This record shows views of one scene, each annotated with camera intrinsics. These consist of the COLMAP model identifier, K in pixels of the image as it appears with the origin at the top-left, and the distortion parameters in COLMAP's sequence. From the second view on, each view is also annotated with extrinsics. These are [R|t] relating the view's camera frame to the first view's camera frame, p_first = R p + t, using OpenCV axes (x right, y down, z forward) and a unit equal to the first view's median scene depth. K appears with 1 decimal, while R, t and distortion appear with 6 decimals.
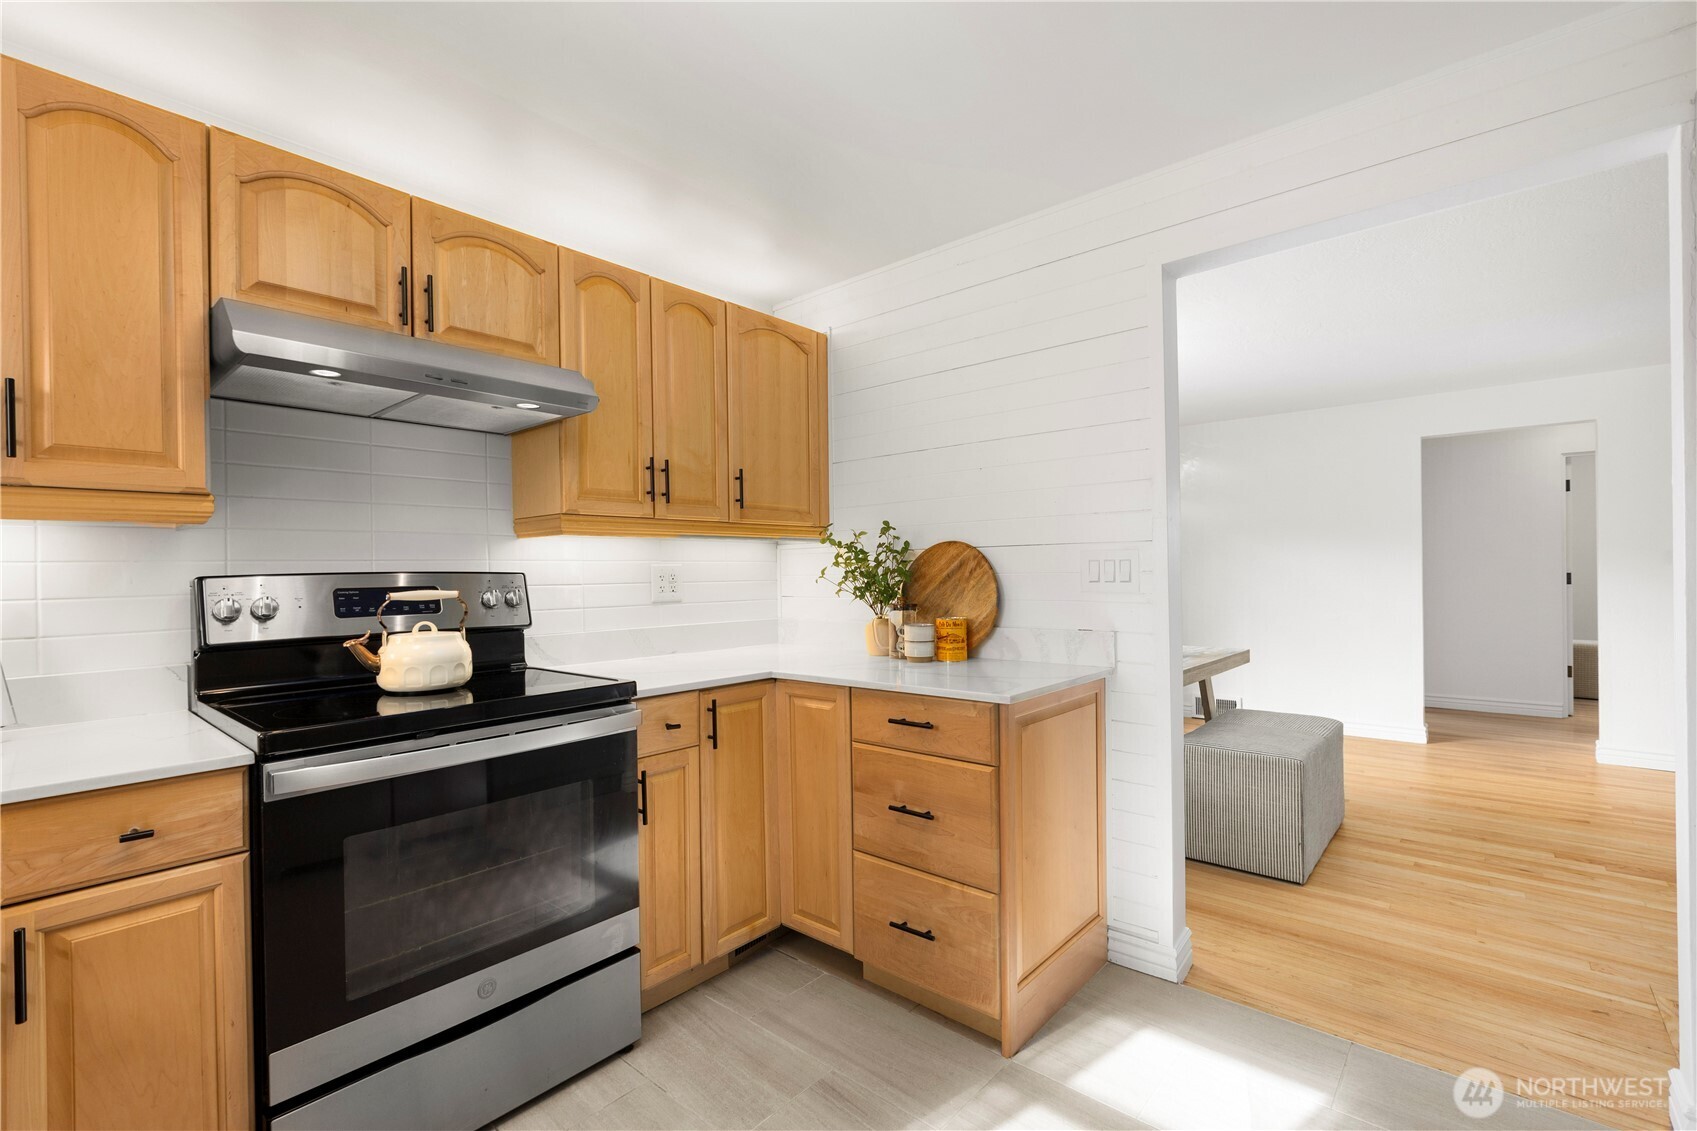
lens RADIAL K [[742.1, 0, 829.9], [0, 742.1, 567.7], [0, 0, 1]] dist [-0.000340, -0.000161]
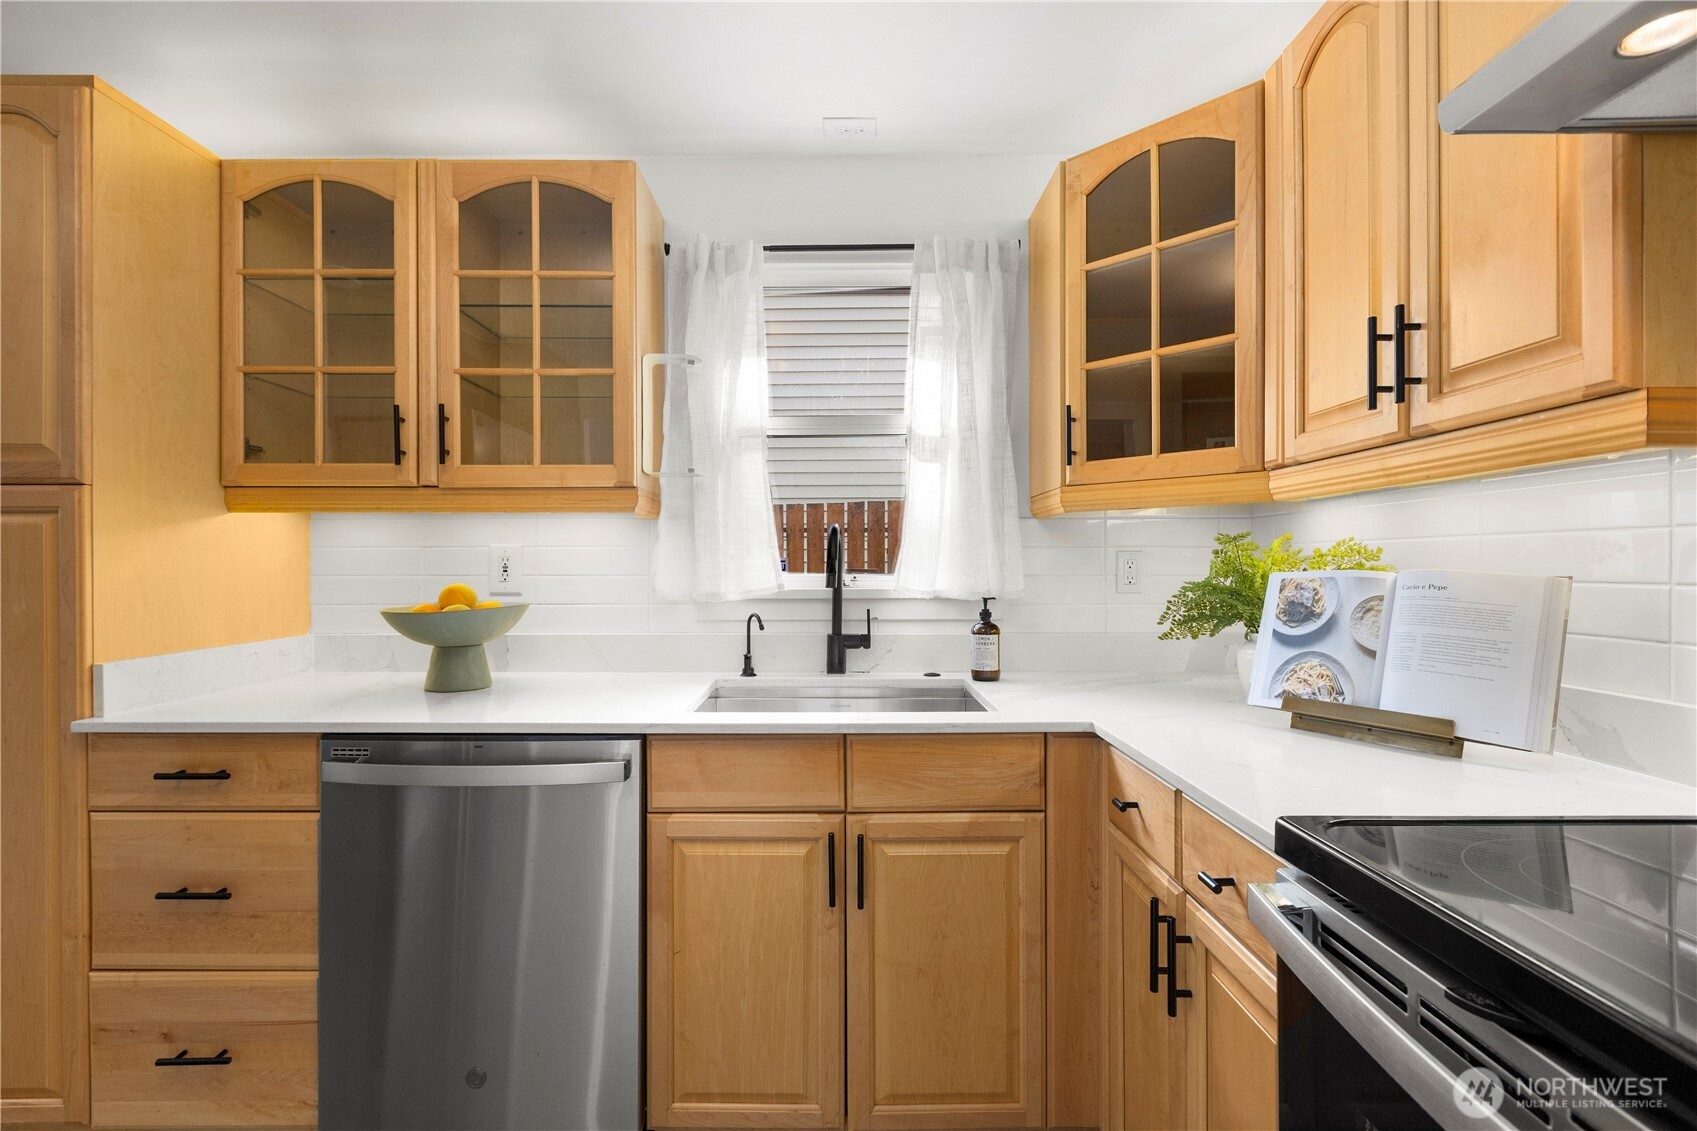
lens RADIAL K [[754.5, 0, 844.3], [0, 754.5, 563.2], [0, 0, 1]] dist [0.000214, 0.000022]
pose [[-0.744649, 0.016037, -0.667263, -0.068163], [0.017320, 0.999839, 0.004701, 0.006947], [0.667231, -0.008057, -0.744807, 0.759545]]
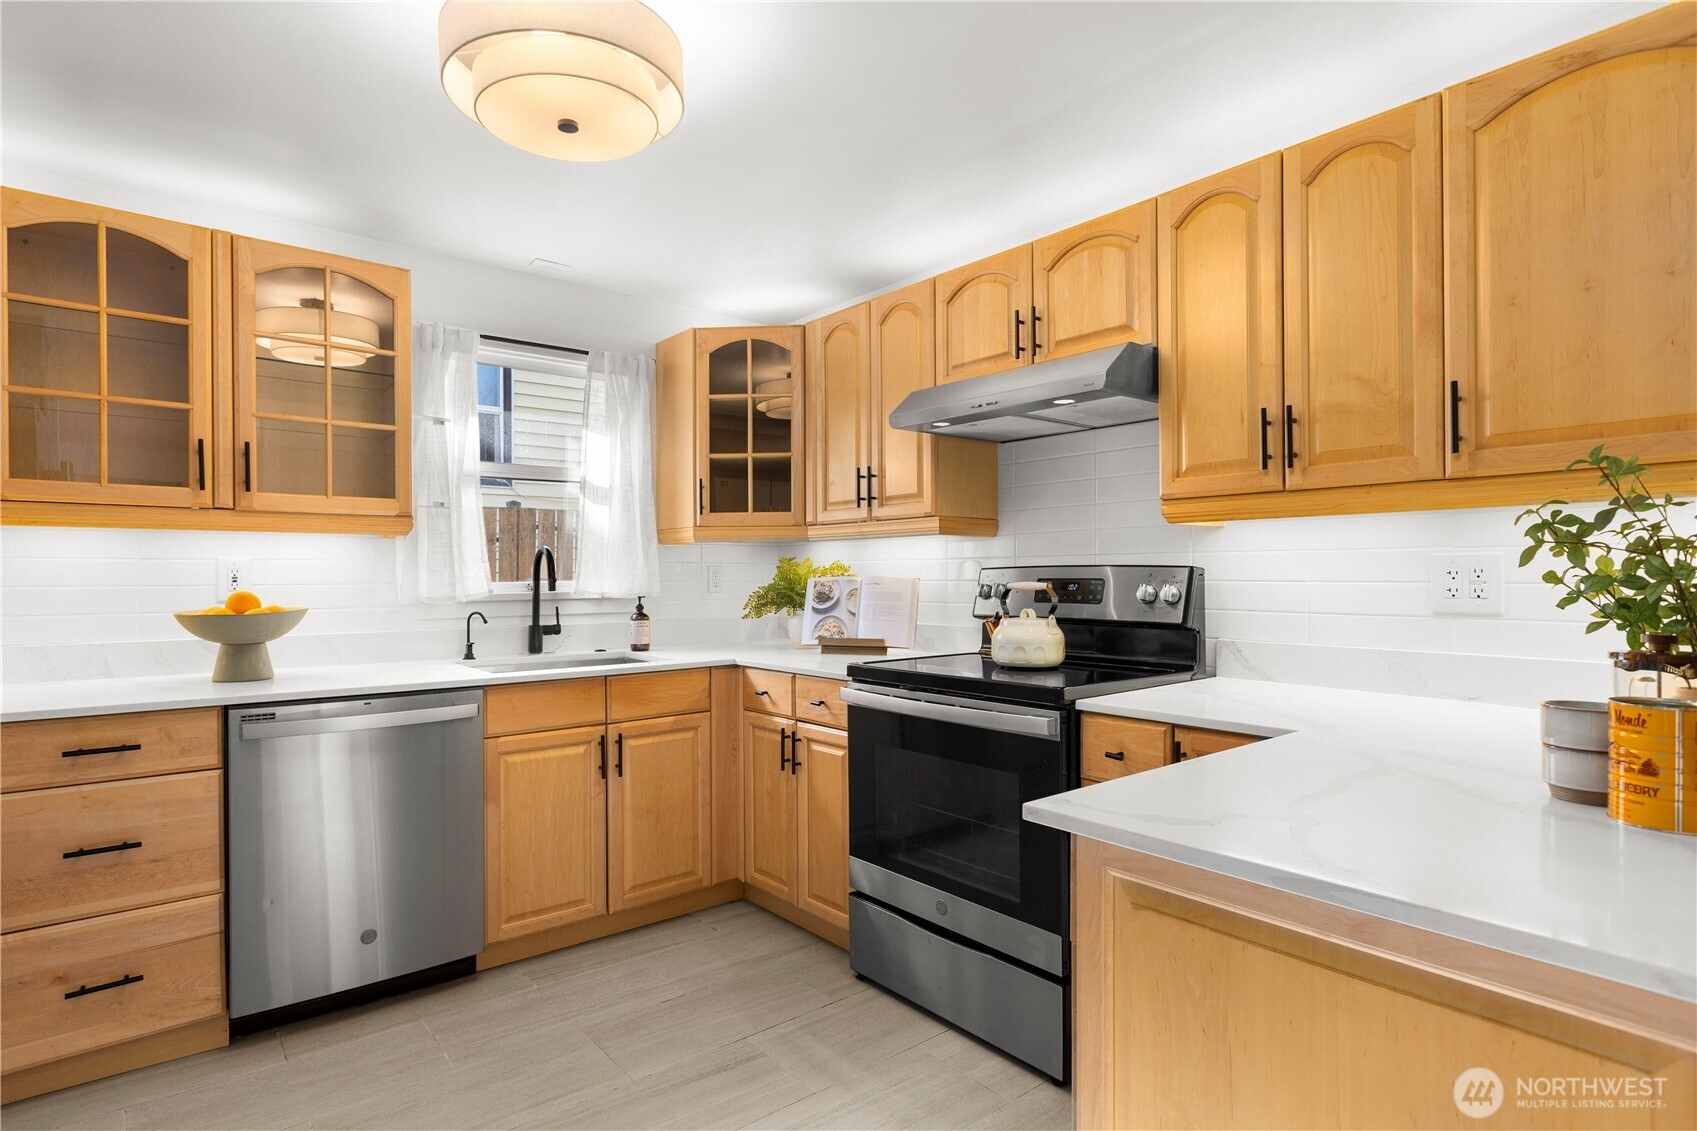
lens RADIAL K [[867.9, 0, 848.5], [0, 867.9, 565.5], [0, 0, 1]] dist [-0.002093, -0.000125]
pose [[-0.139764, 0.006384, -0.990164, 0.731107], [0.011898, 0.999918, 0.004768, -0.003980], [0.990113, -0.011114, -0.139828, 0.795389]]
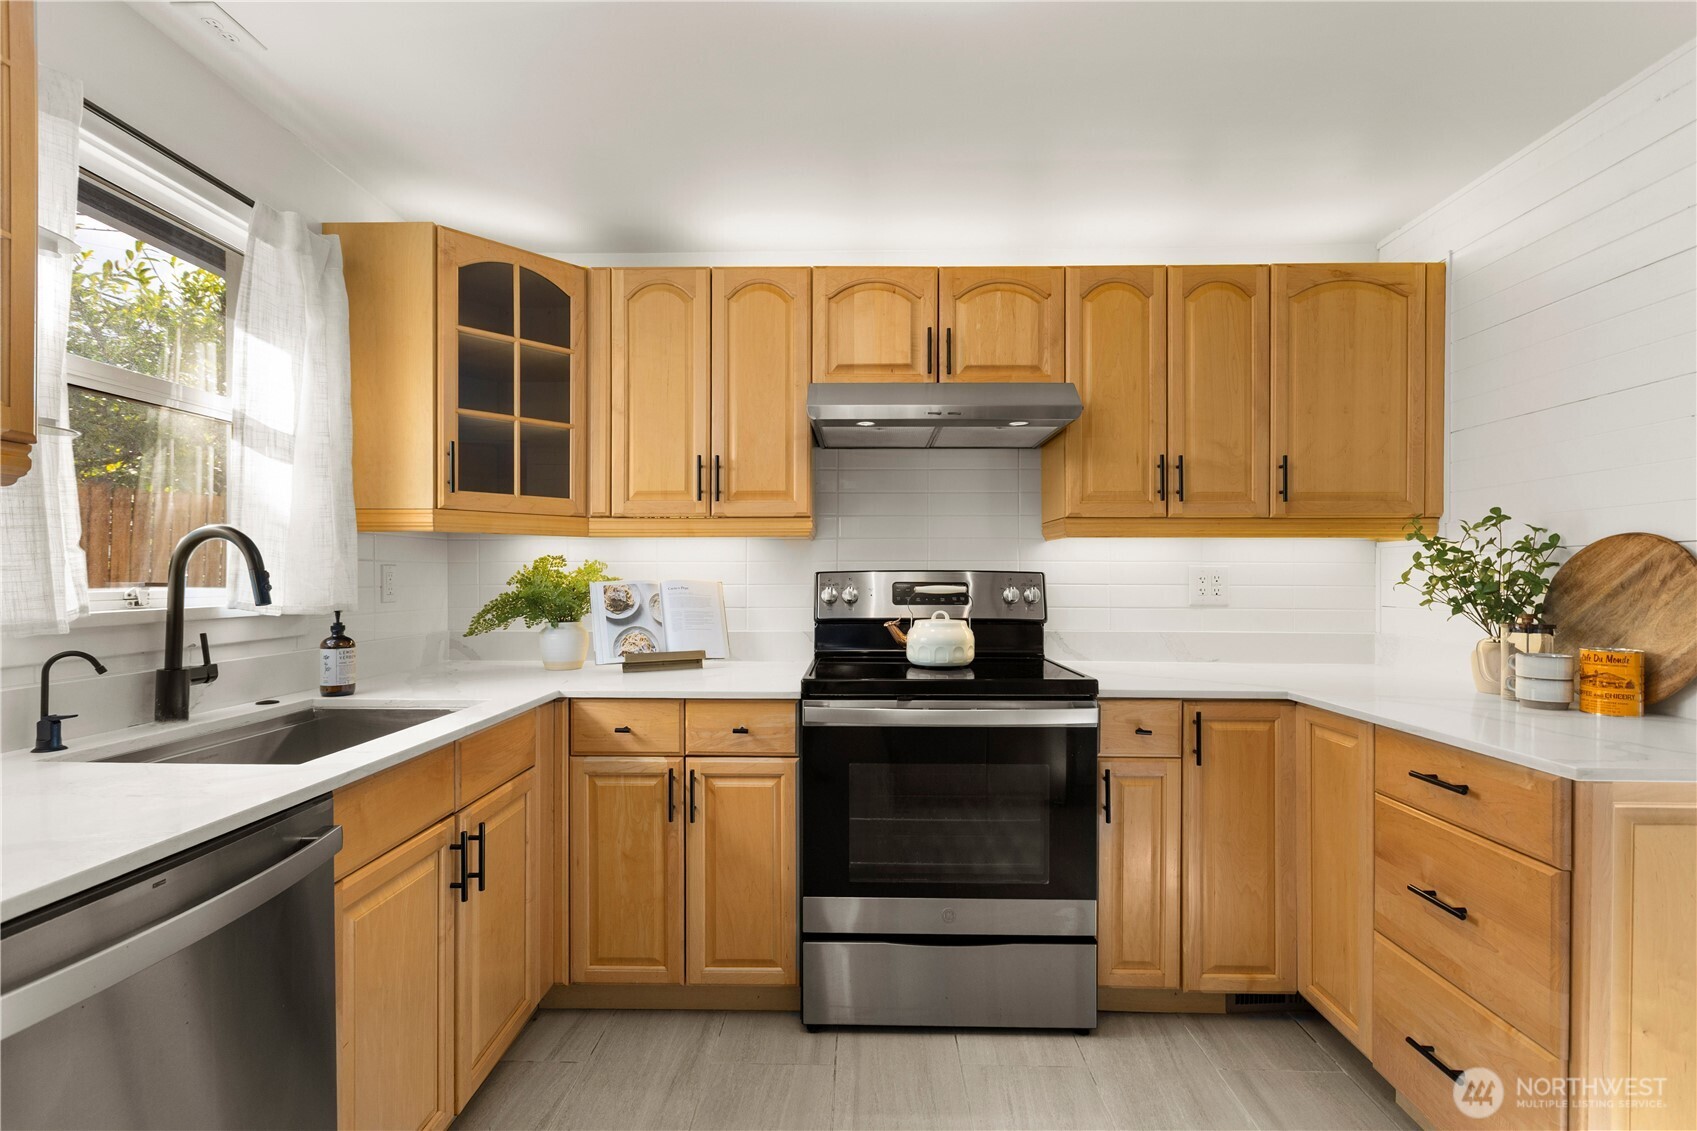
lens RADIAL K [[759.3, 0, 849.3], [0, 759.3, 570.4], [0, 0, 1]] dist [0.001098, -0.000045]
pose [[0.652945, 0.011428, -0.757319, 0.272469], [-0.007385, 0.999935, 0.008722, -0.004025], [0.757369, -0.000102, 0.652987, 0.051557]]
